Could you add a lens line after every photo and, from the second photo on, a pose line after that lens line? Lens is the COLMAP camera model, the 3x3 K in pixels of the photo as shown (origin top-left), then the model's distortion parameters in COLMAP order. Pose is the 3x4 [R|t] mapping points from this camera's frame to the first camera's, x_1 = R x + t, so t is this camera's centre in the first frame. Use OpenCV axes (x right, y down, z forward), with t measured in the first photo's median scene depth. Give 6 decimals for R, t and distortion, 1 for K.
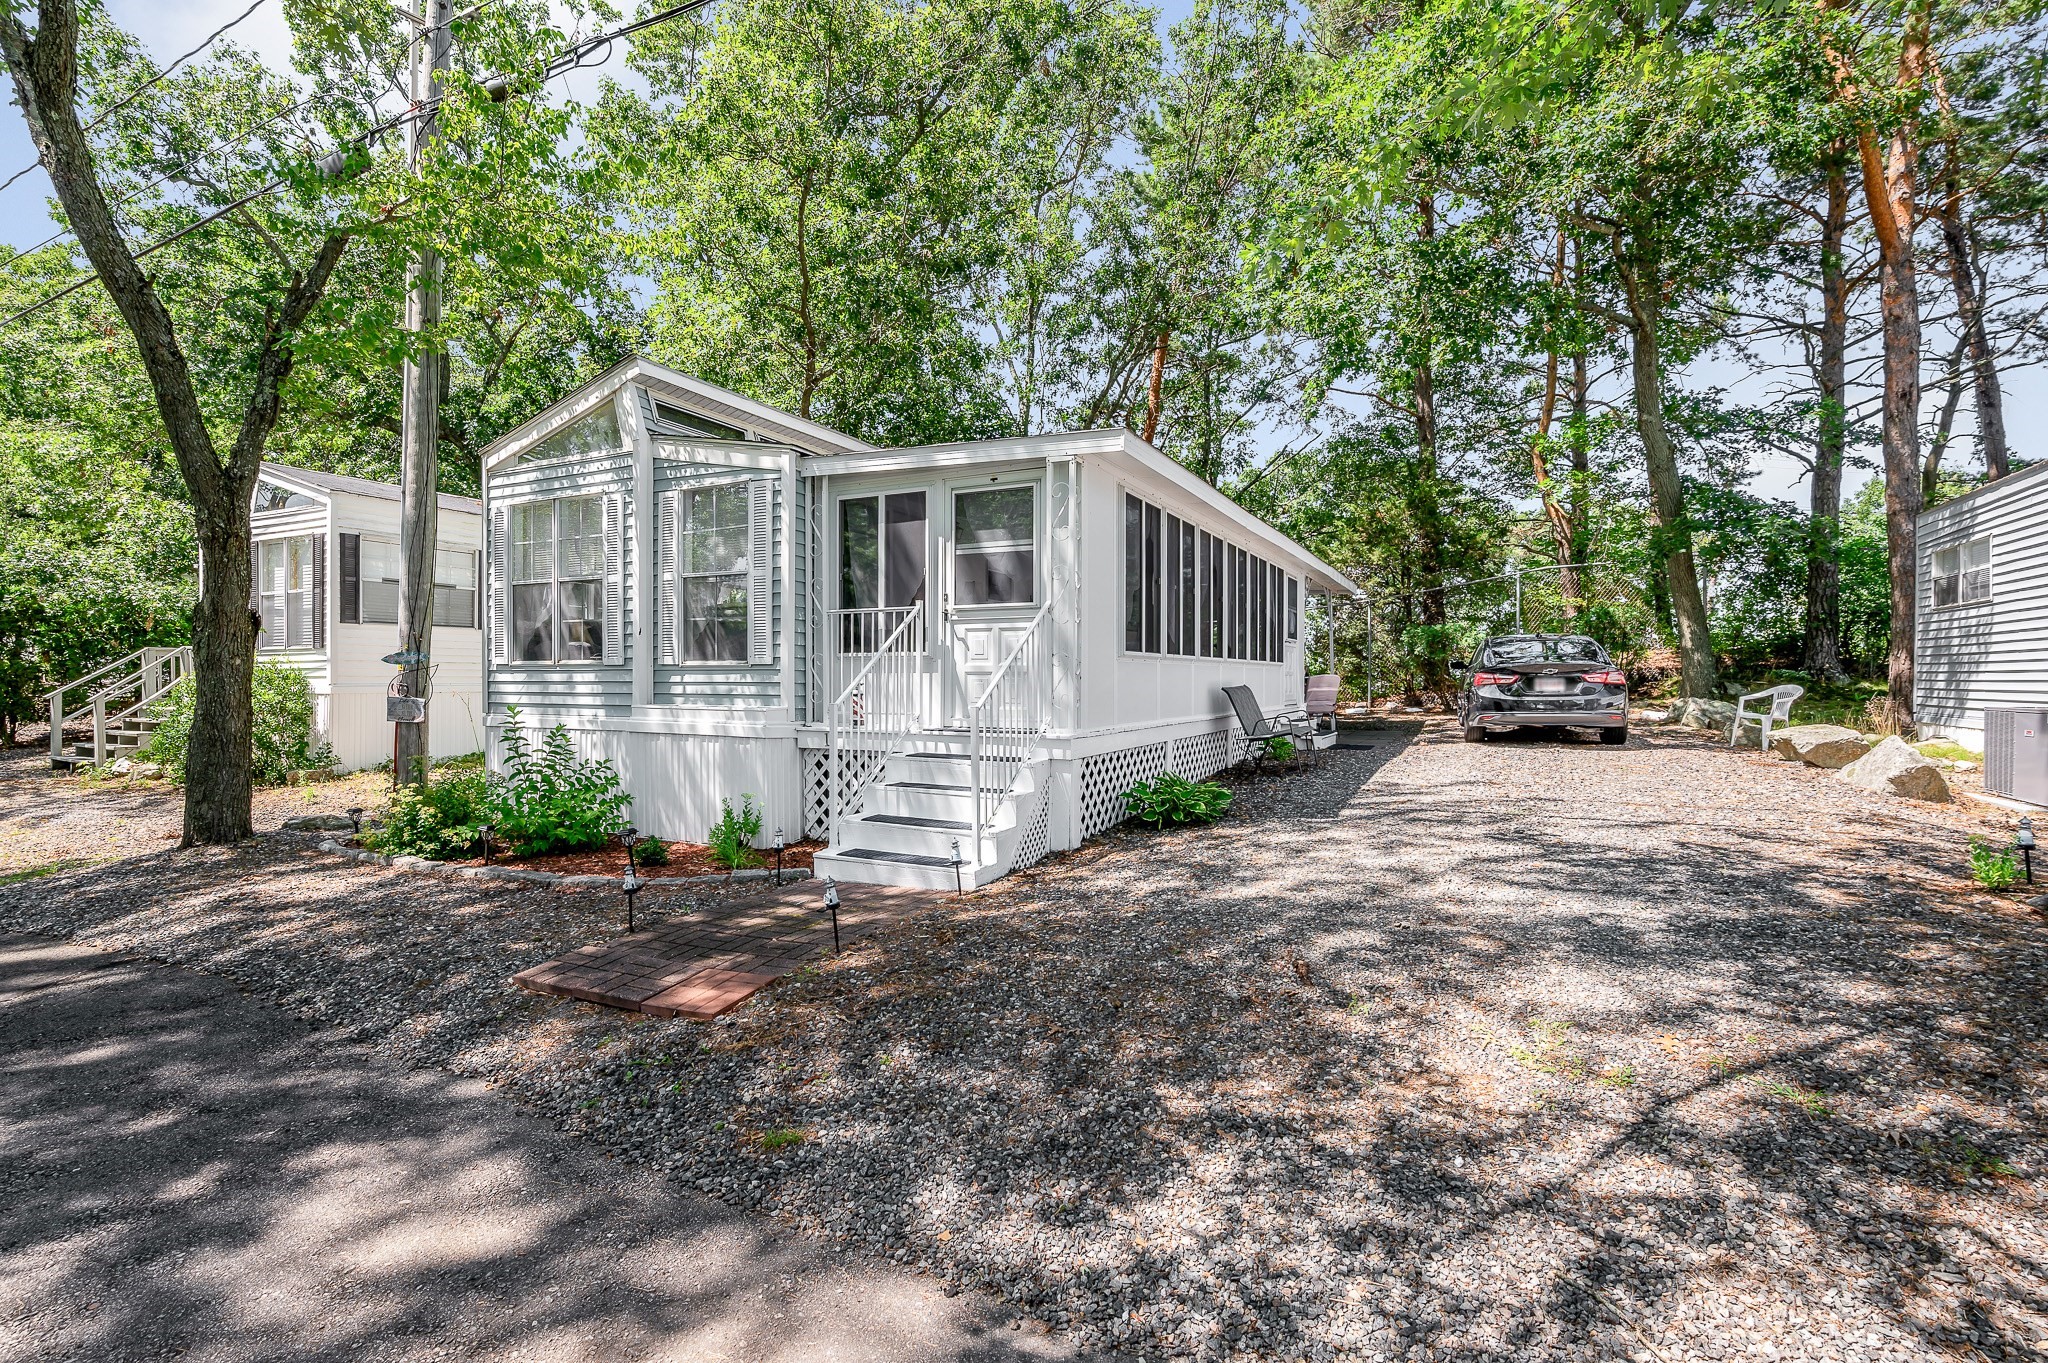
lens RADIAL K [[917.5, 0, 1026.4], [0, 917.5, 678.1], [0, 0, 1]] dist [0.000890, 0.000018]
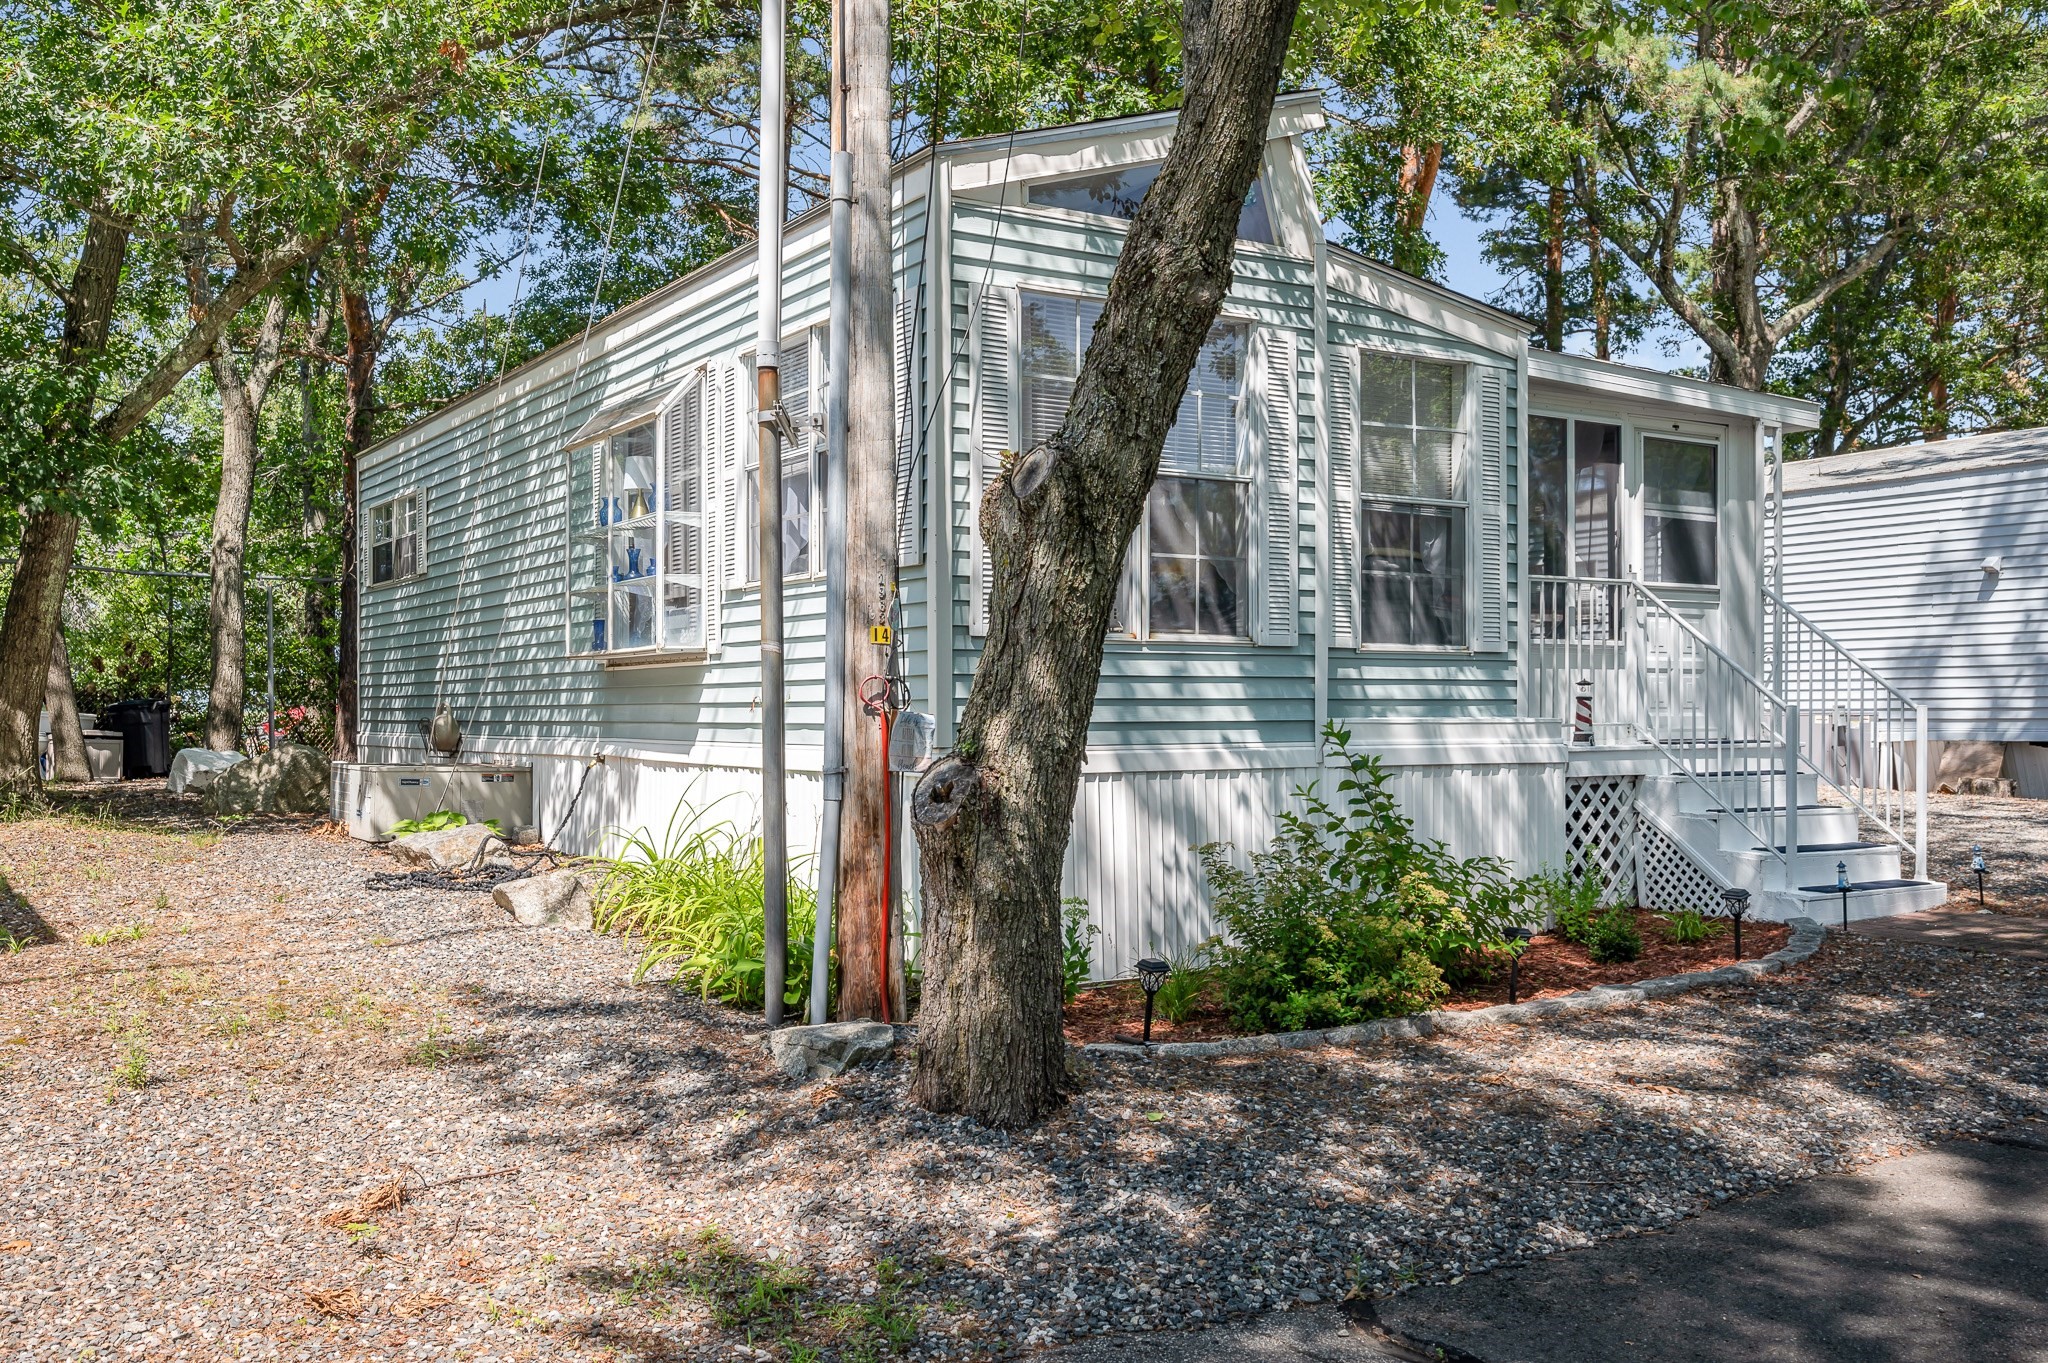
lens RADIAL K [[1848.9, 0, 1024.9], [0, 1848.9, 685.7], [0, 0, 1]] dist [-0.011265, -0.003966]
pose [[0.509925, 0.011005, 0.860149, -1.485675], [0.007811, 0.999818, -0.017423, 0.026974], [-0.860183, 0.015603, 0.509746, 0.589457]]
